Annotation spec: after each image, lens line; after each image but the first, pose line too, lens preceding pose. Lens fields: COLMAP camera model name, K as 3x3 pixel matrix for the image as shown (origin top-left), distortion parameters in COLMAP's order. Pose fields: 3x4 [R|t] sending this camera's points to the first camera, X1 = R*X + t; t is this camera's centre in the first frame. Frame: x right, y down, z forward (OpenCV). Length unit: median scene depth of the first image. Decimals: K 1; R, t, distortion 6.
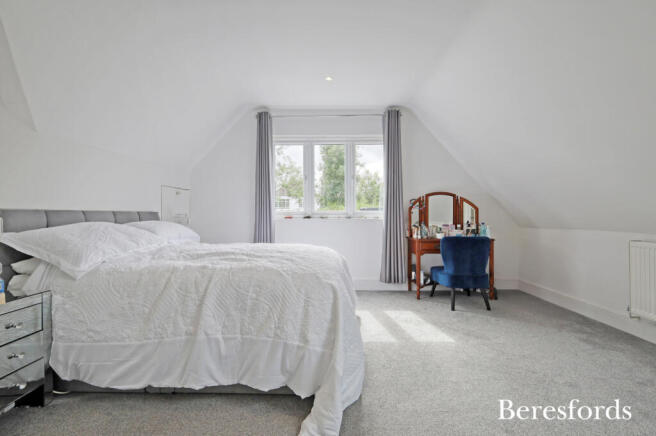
lens RADIAL K [[284.6, 0, 328.5], [0, 284.6, 215.2], [0, 0, 1]] dist [0.001197, -0.000062]
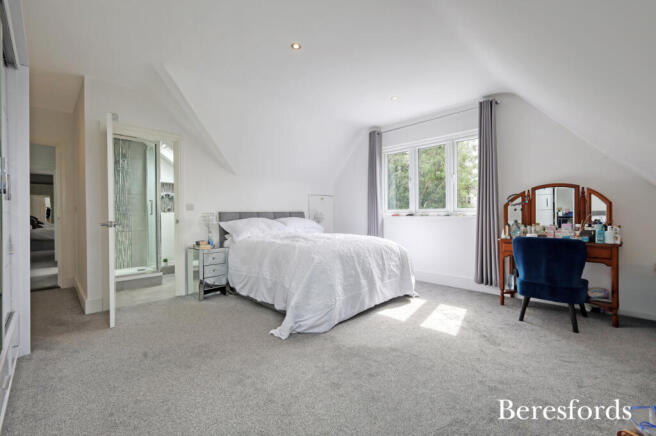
lens RADIAL K [[284.6, 0, 328.5], [0, 284.6, 215.2], [0, 0, 1]] dist [0.001197, -0.000062]
pose [[0.715071, -0.002204, -0.699048, 0.593170], [0.007291, 0.999964, 0.004306, 0.000579], [0.699014, -0.008176, 0.715061, -0.038840]]
